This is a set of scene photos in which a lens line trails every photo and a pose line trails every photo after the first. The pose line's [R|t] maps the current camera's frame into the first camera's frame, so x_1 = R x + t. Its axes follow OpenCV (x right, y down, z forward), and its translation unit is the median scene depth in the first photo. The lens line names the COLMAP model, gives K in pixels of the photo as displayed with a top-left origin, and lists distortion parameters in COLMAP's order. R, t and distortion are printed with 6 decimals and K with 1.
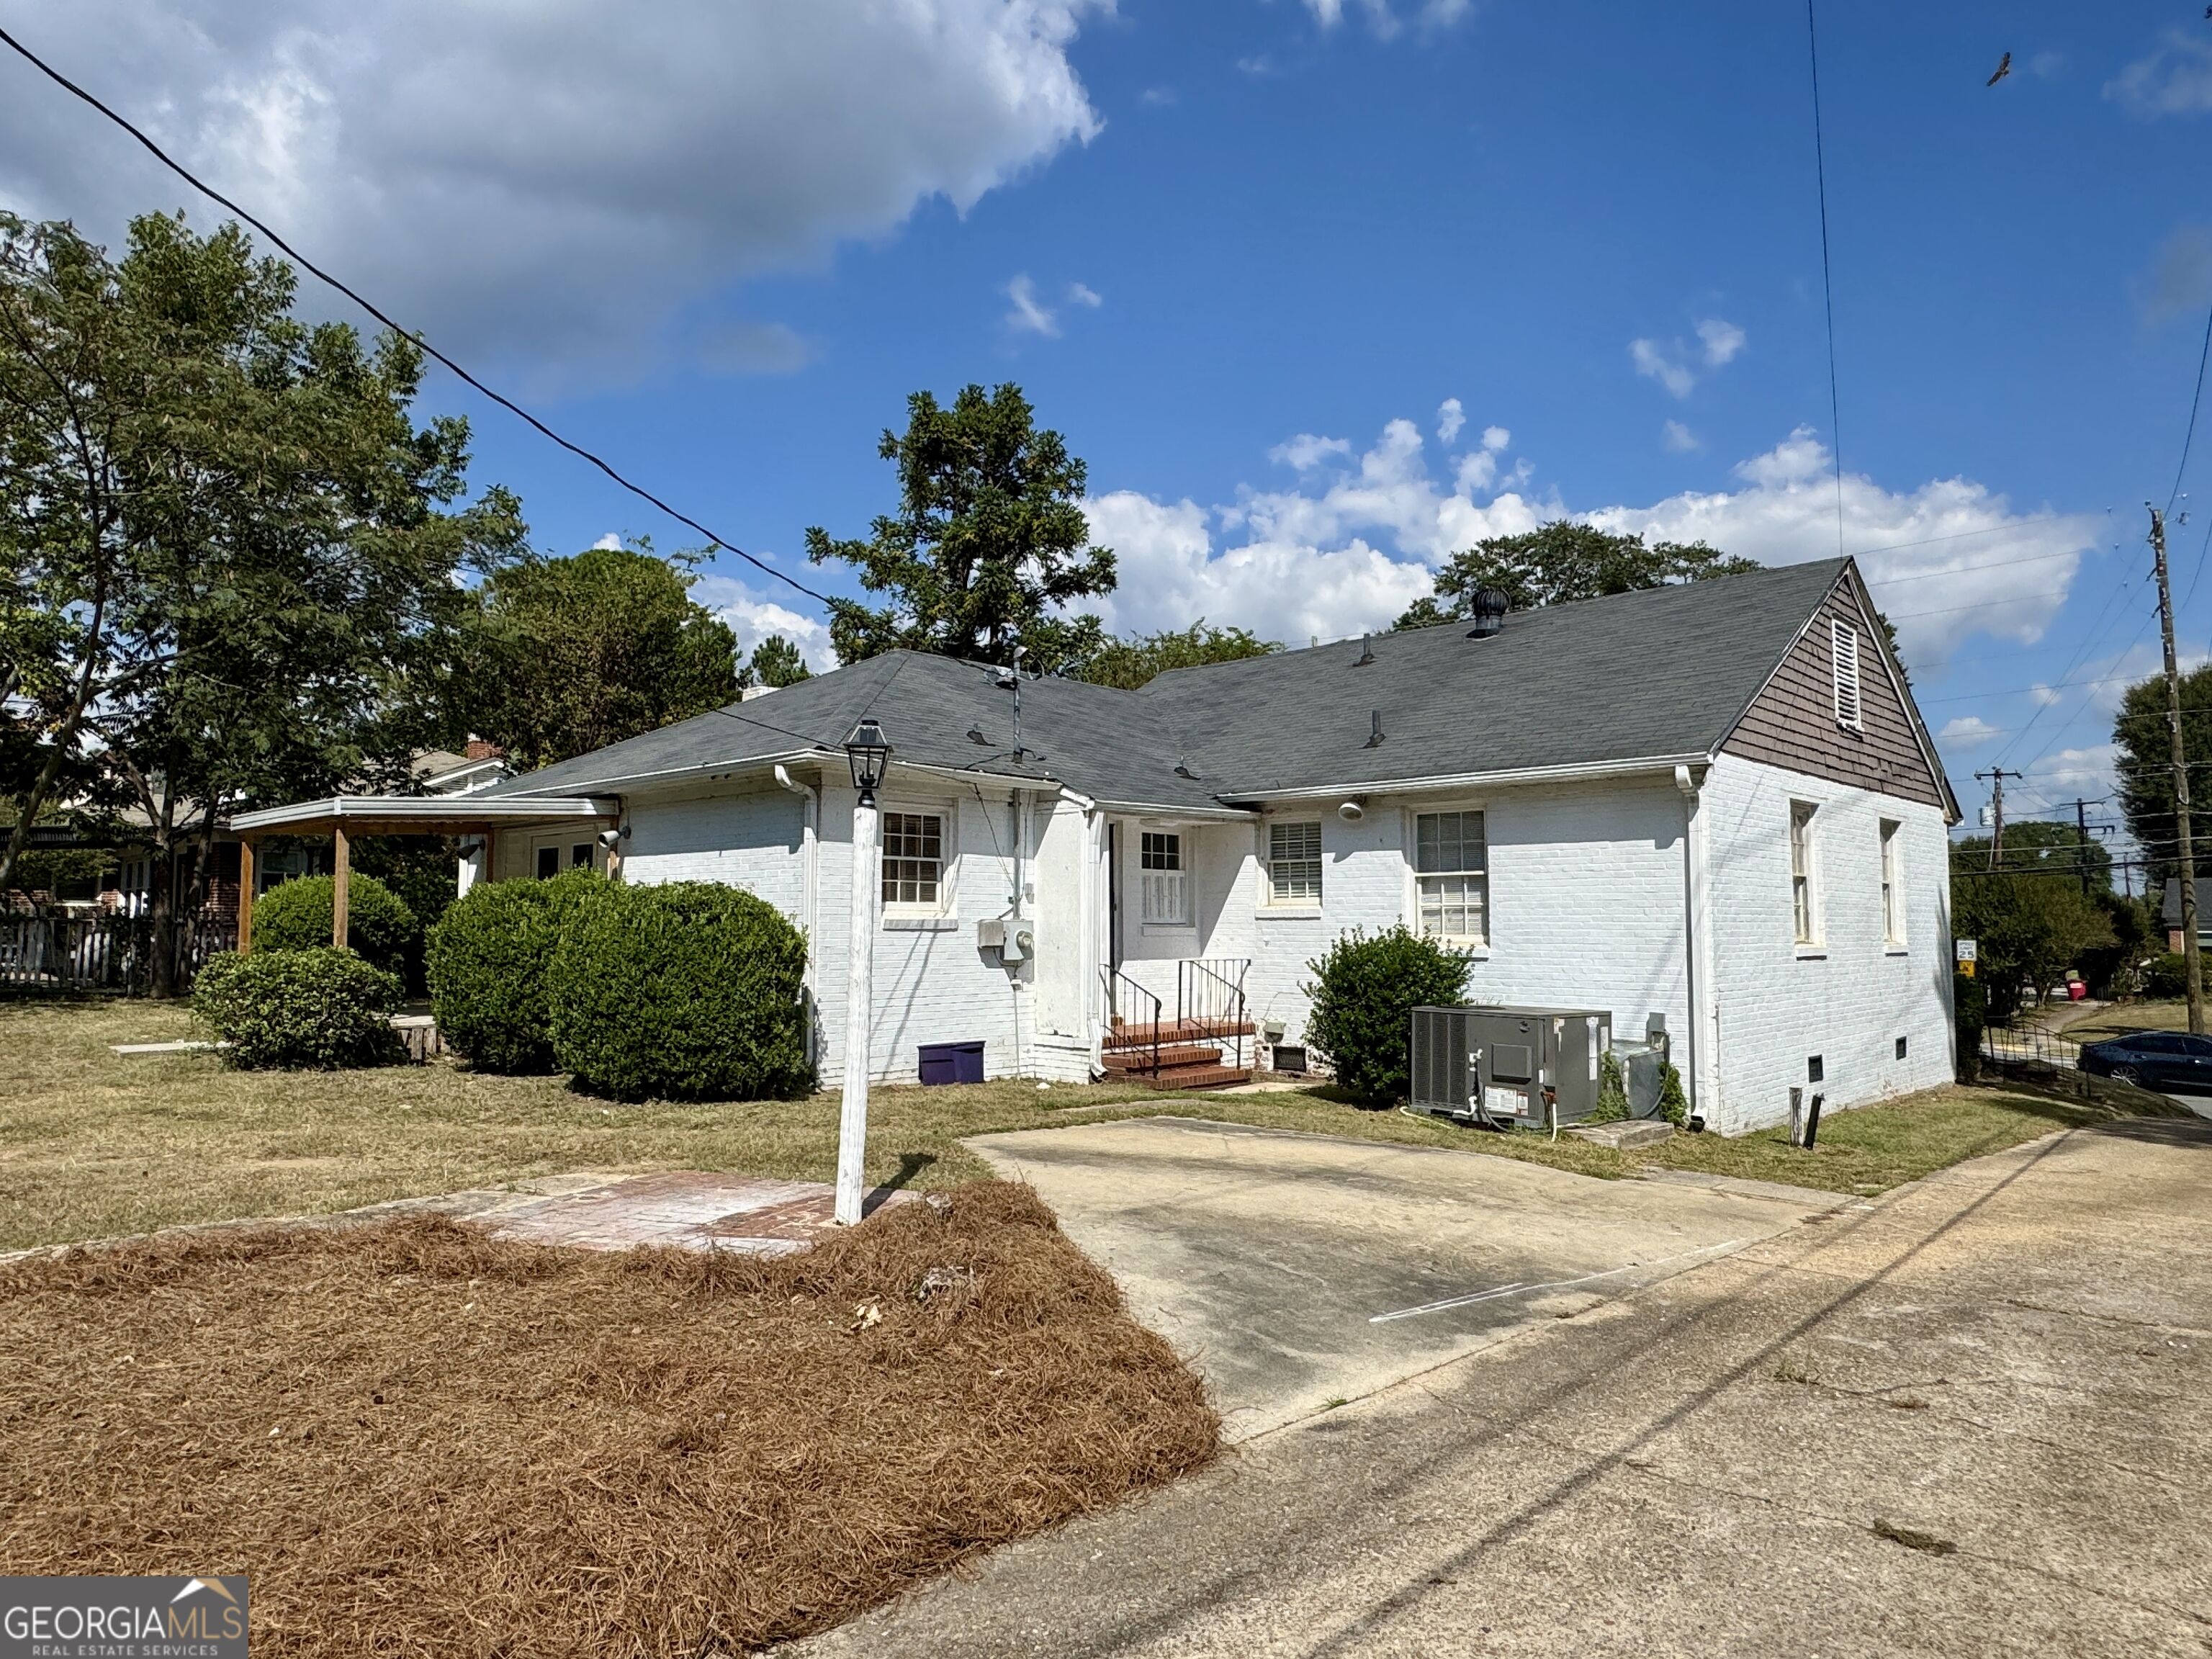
lens RADIAL K [[1482.9, 0, 1105.5], [0, 1482.9, 825.9], [0, 0, 1]] dist [0.007592, -0.003080]
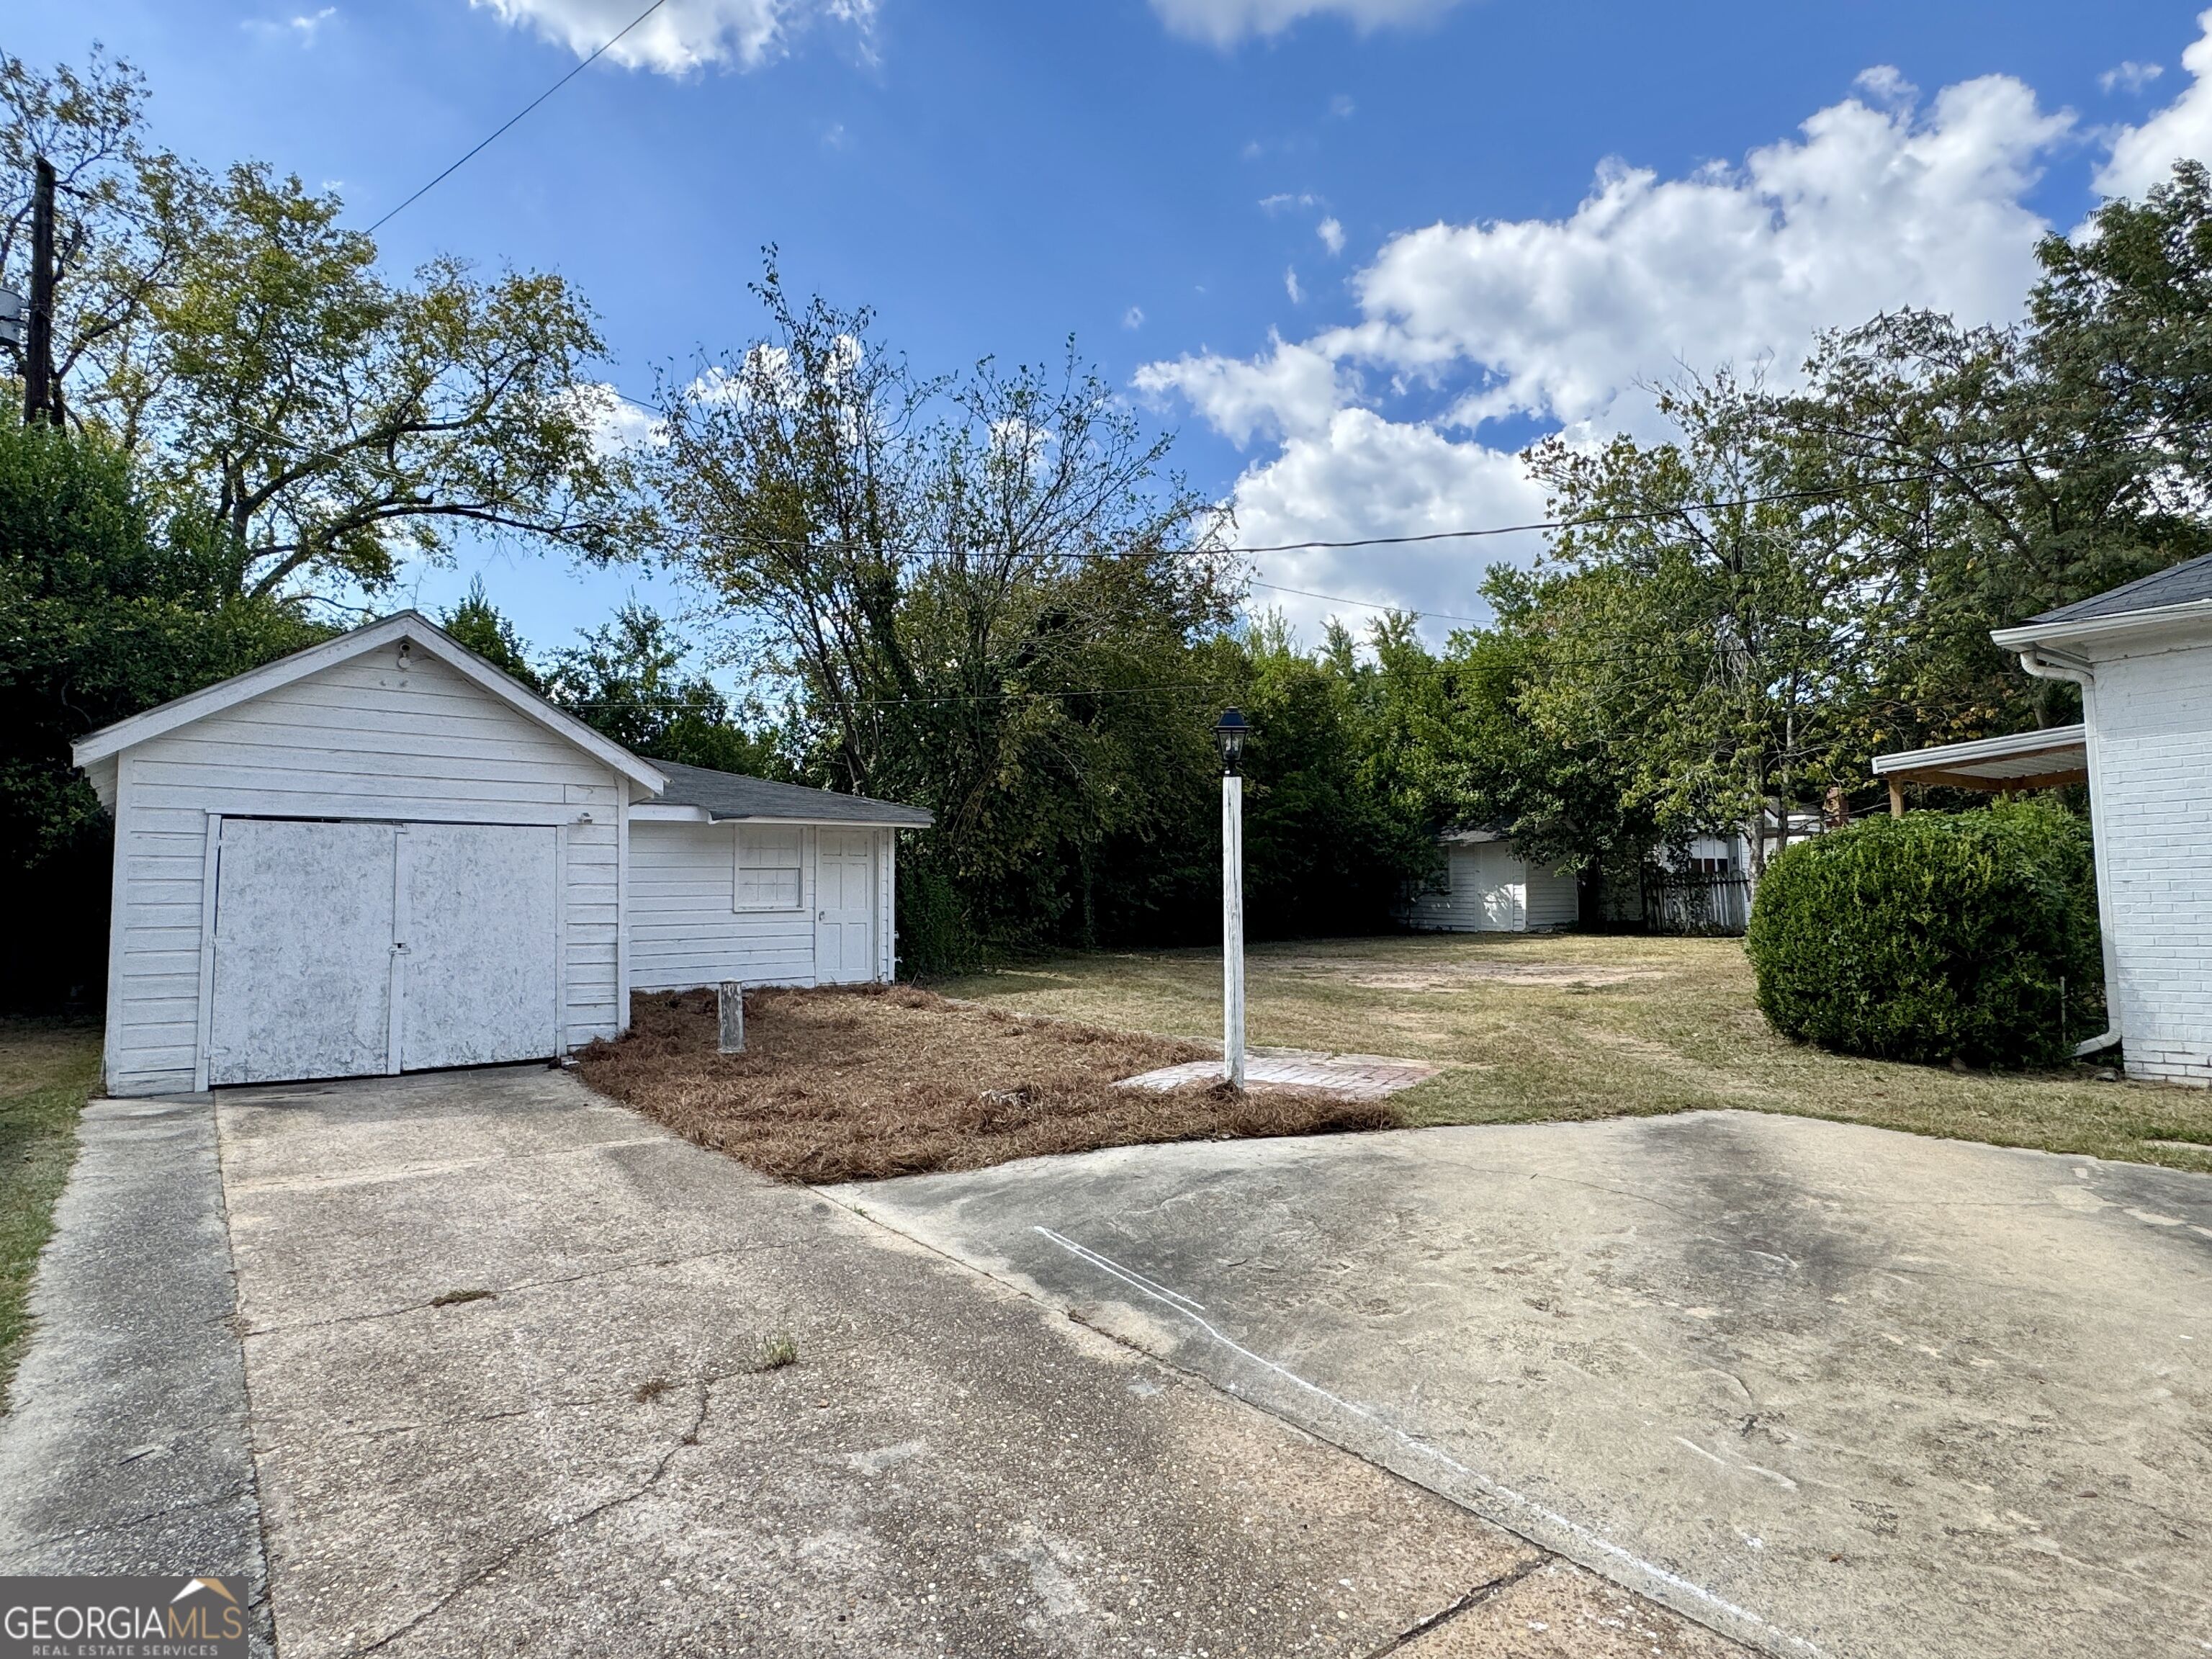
lens RADIAL K [[1244.5, 0, 1101.7], [0, 1244.5, 829.1], [0, 0, 1]] dist [0.000509, 0.000655]
pose [[-0.221378, -0.067550, -0.972846, 1.143721], [0.085911, 0.992368, -0.088456, 0.140102], [0.971396, -0.103160, -0.213886, 1.360872]]
